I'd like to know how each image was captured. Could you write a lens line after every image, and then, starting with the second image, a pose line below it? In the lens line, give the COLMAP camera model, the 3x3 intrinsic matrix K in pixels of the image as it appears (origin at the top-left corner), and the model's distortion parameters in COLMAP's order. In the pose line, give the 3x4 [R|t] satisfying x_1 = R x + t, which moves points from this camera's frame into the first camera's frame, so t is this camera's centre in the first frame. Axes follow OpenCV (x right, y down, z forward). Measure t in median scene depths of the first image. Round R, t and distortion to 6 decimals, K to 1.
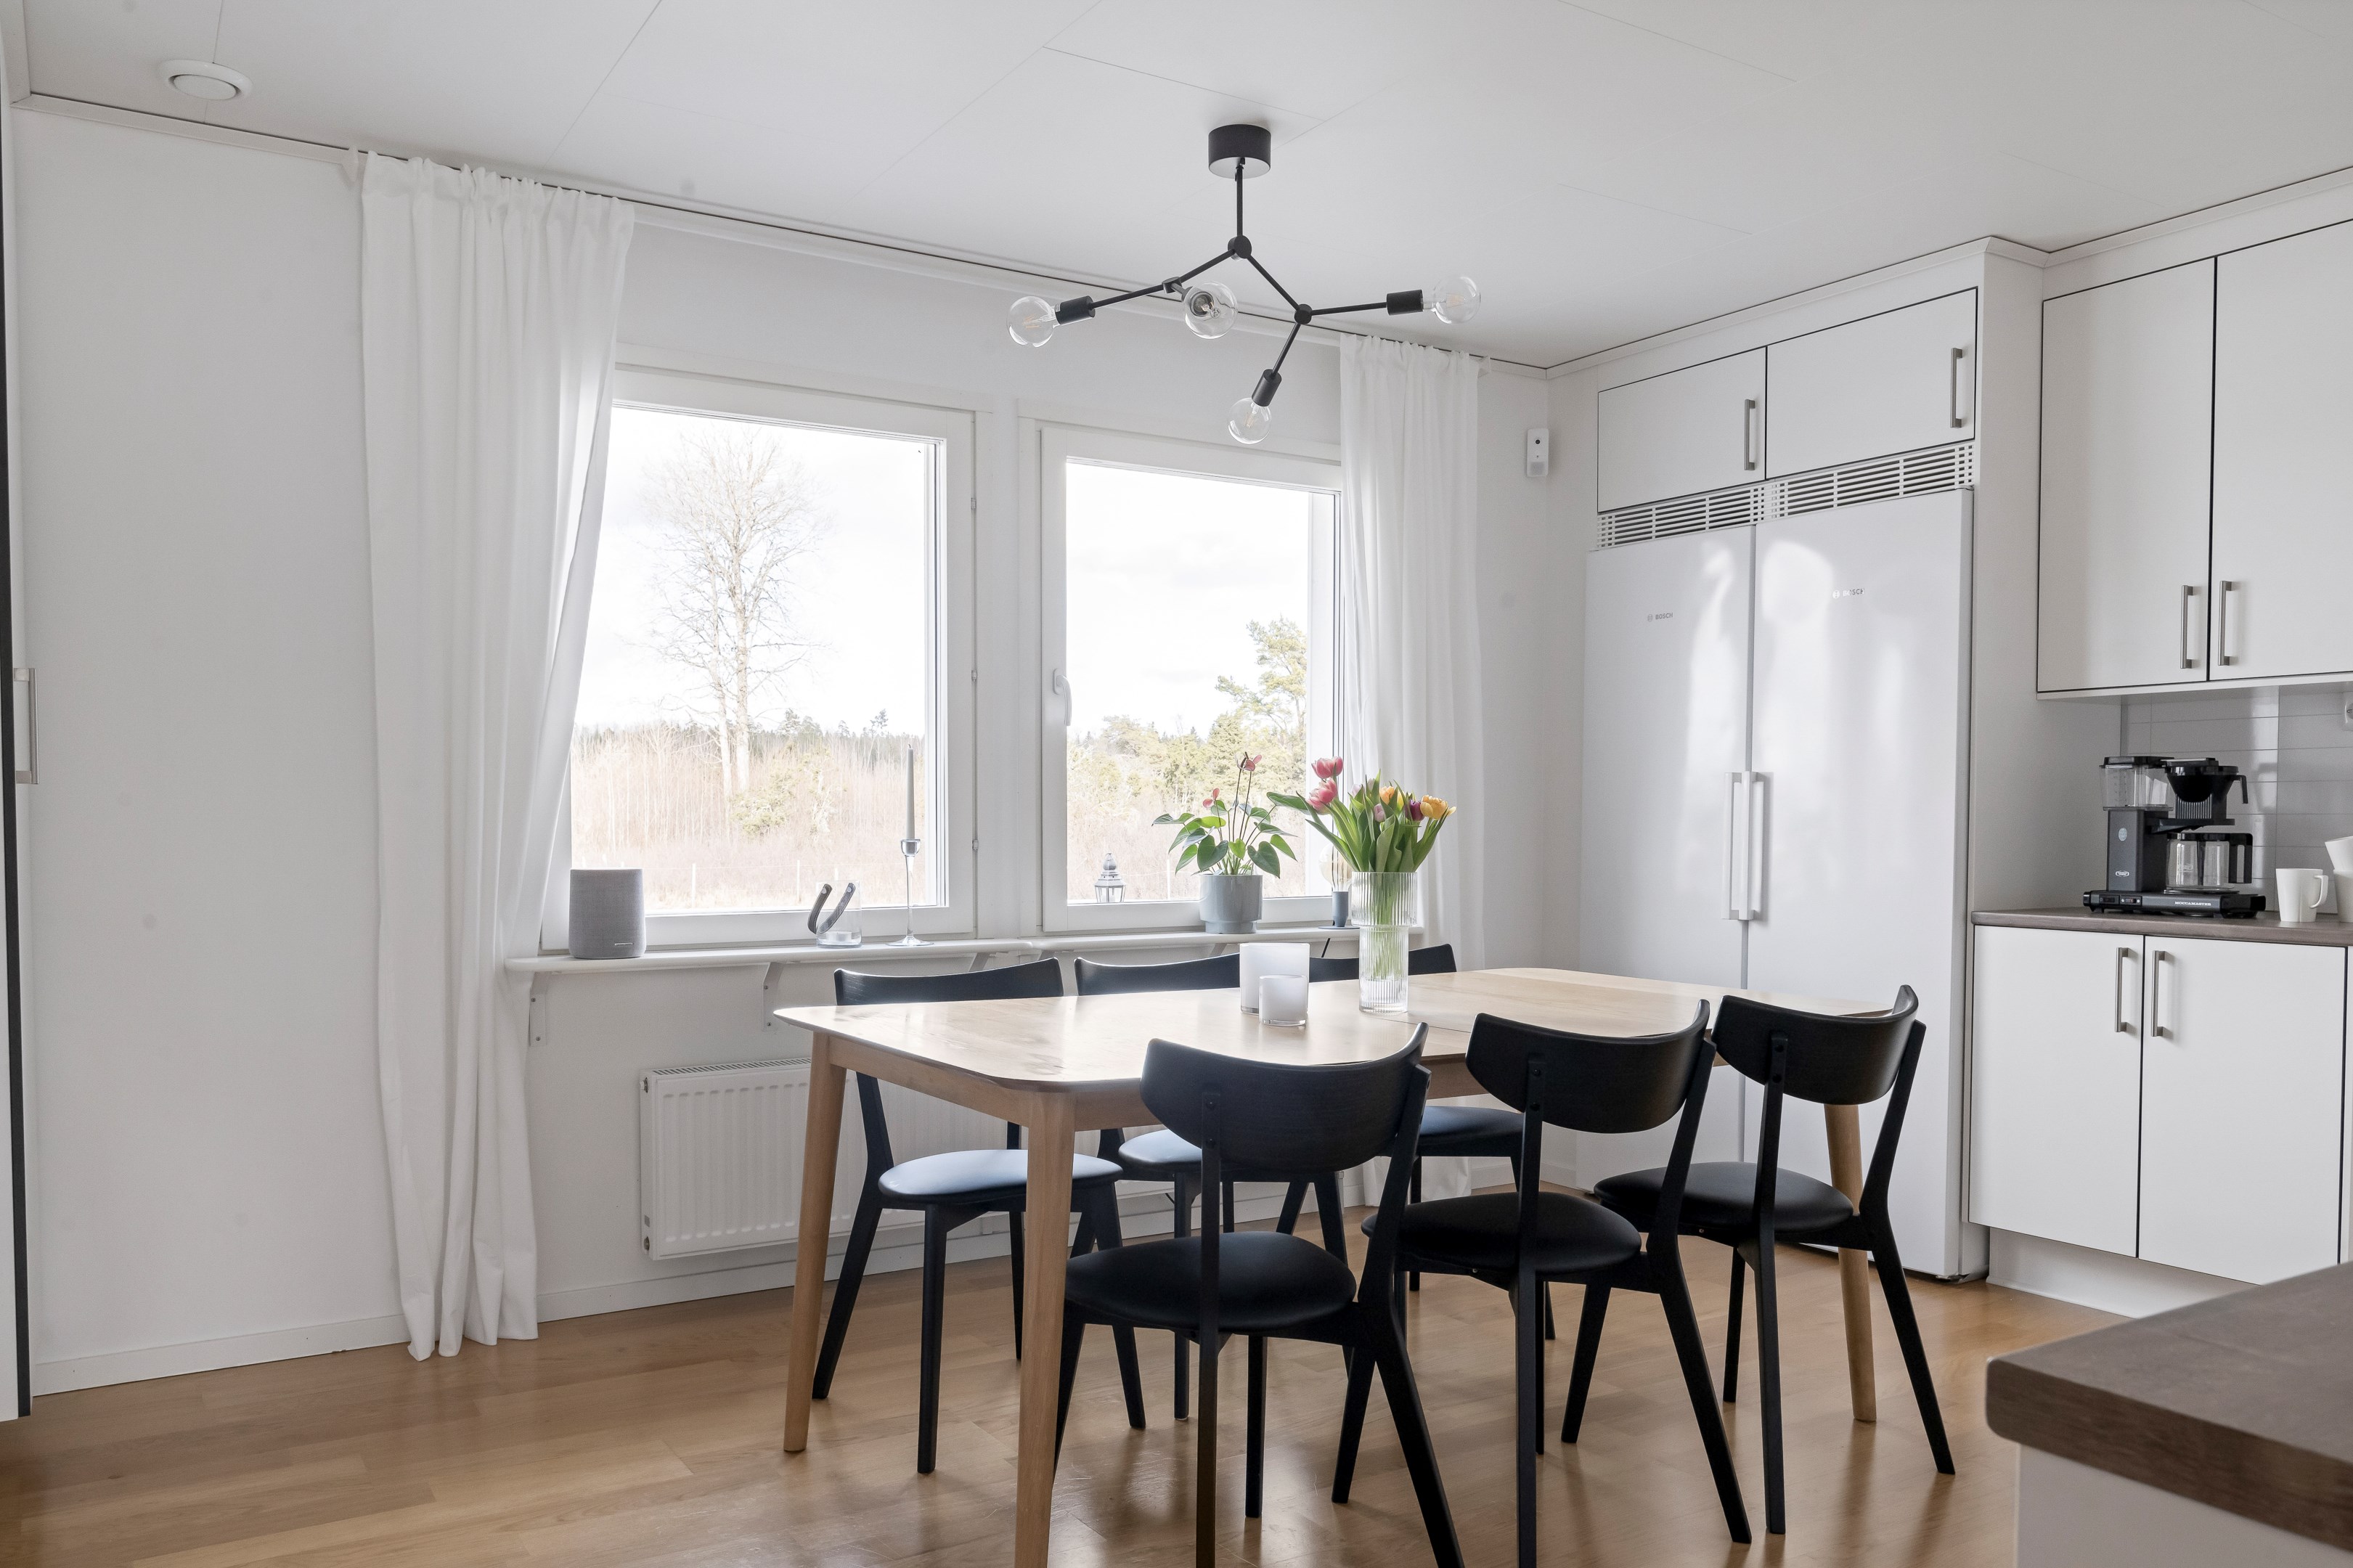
lens RADIAL K [[1742.2, 0, 1180.0], [0, 1742.2, 849.5], [0, 0, 1]] dist [0.002361, 0.001393]
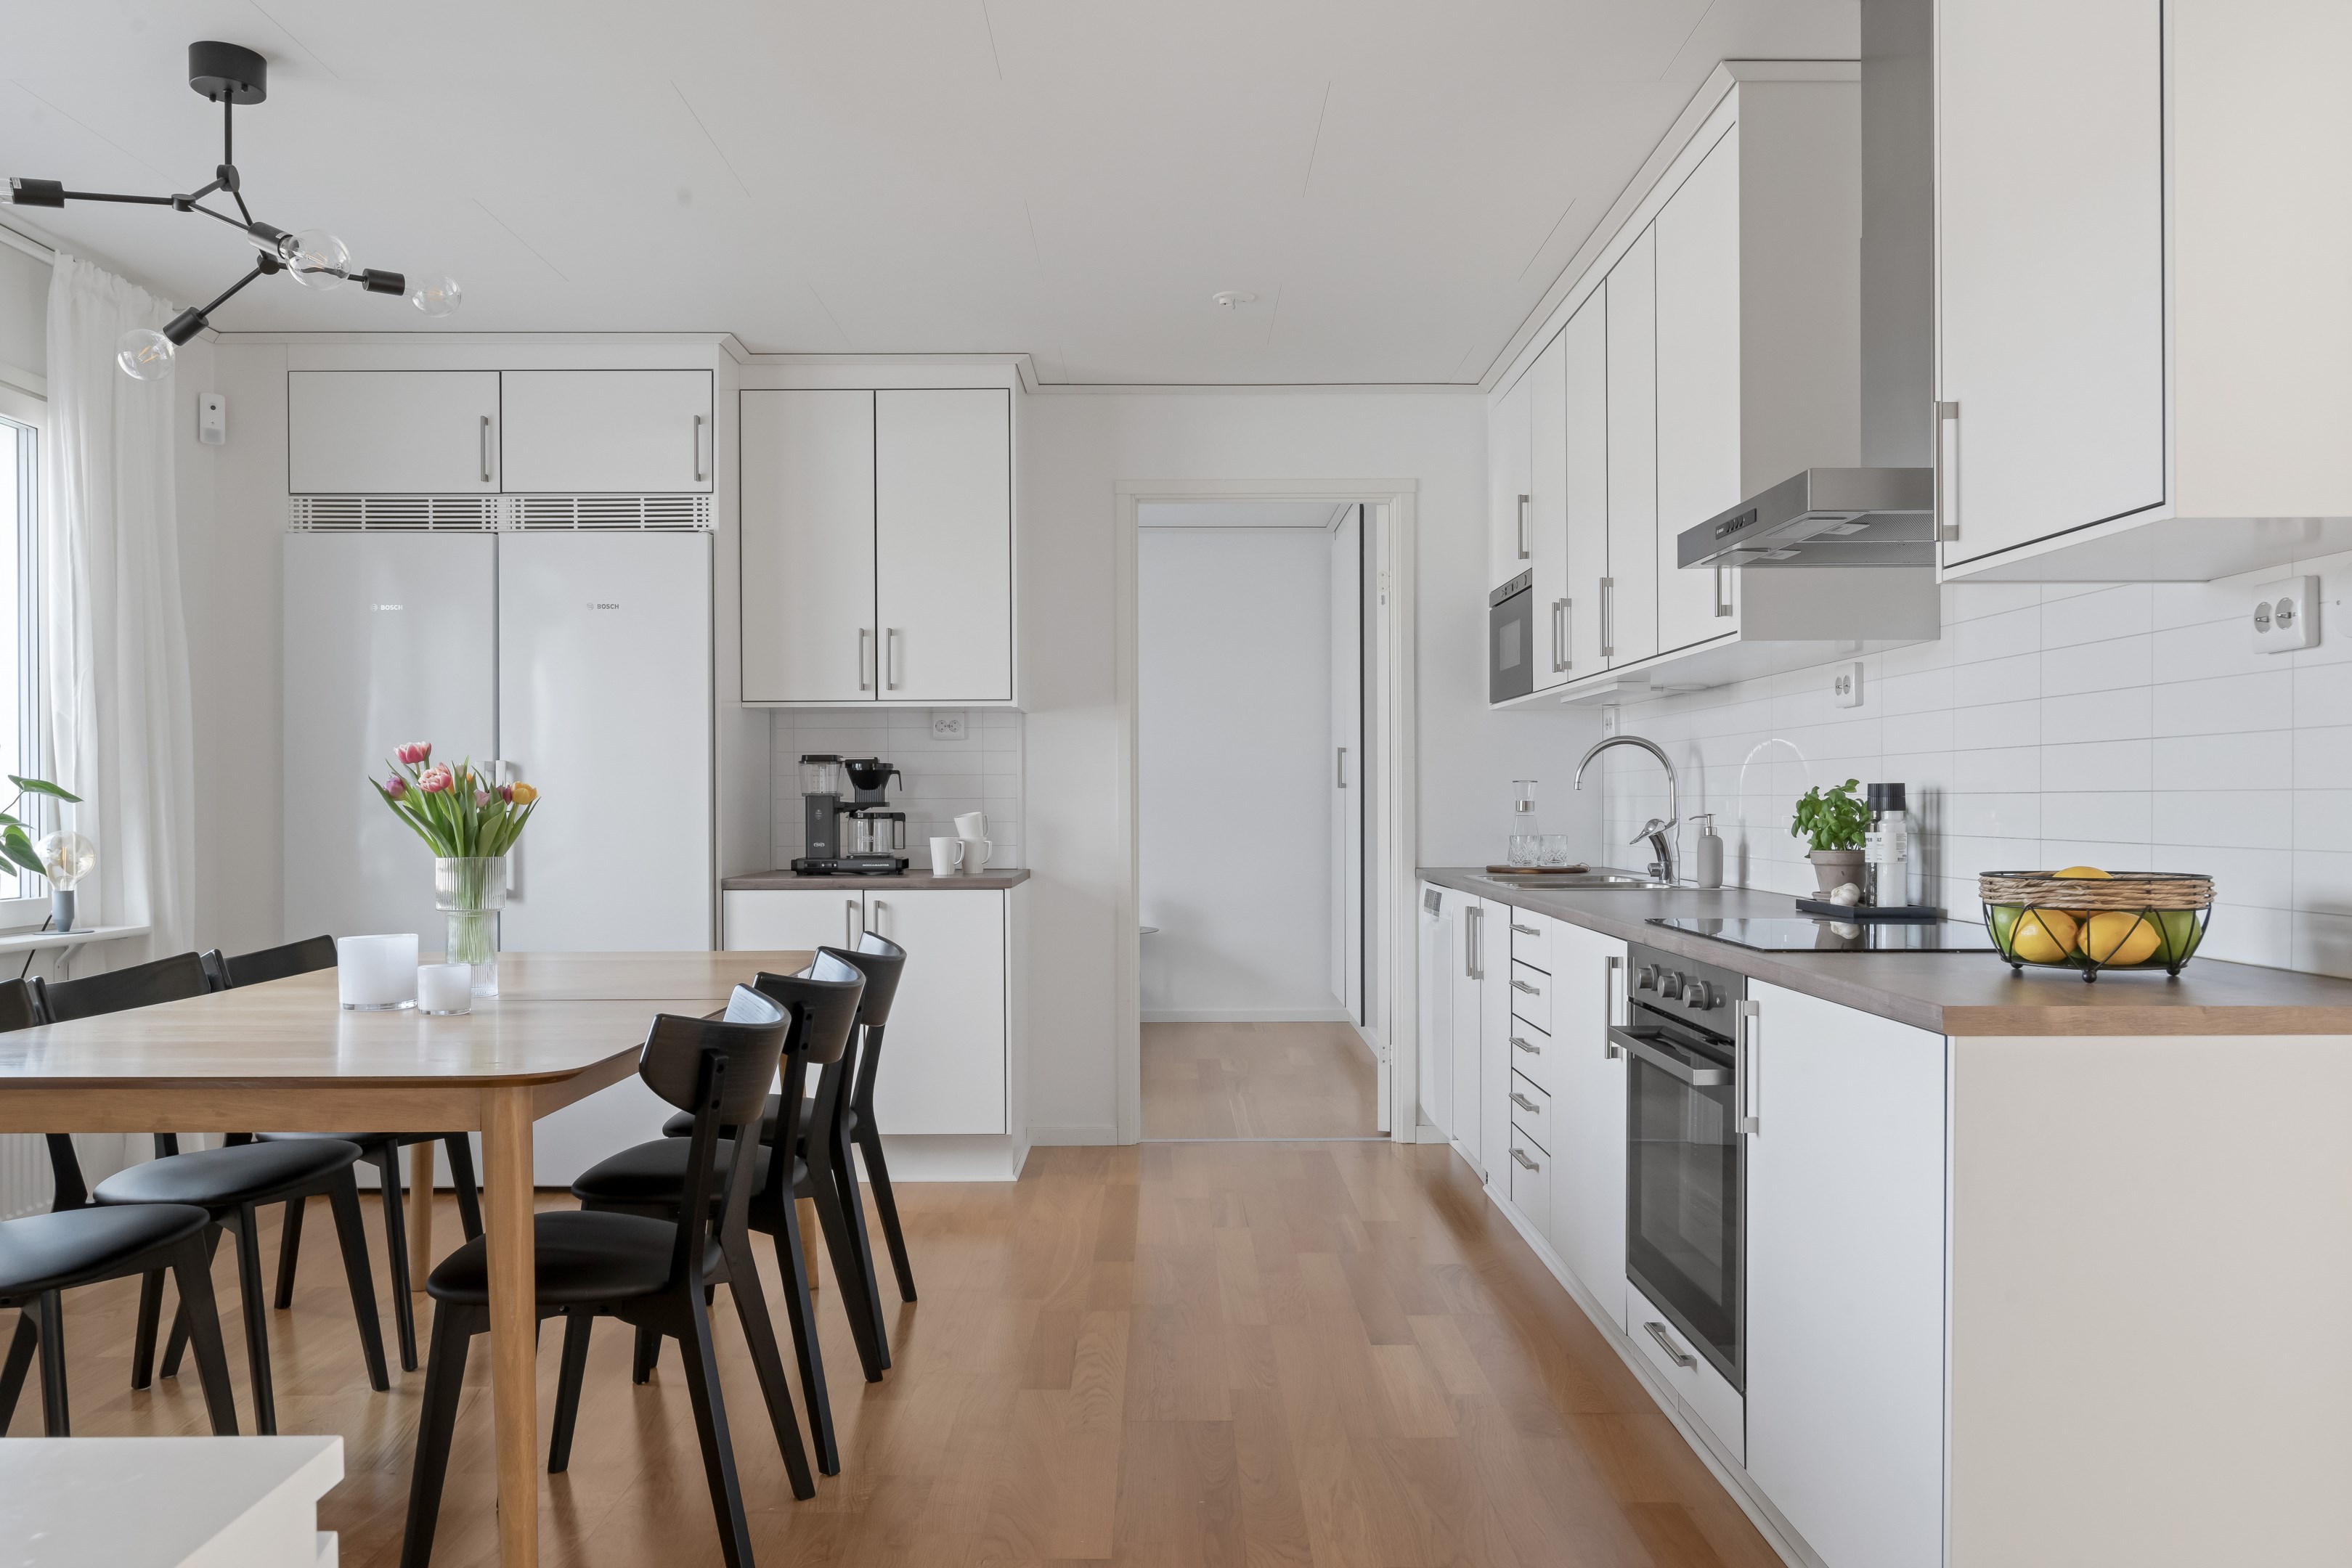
lens RADIAL K [[1692.0, 0, 1176.0], [0, 1692.0, 784.0], [0, 0, 1]] dist [0.002814, 0.002792]
pose [[0.527571, 0.003824, 0.849502, -0.397127], [0.023742, 0.999533, -0.019243, -0.001058], [-0.849179, 0.030321, 0.527234, 0.110095]]
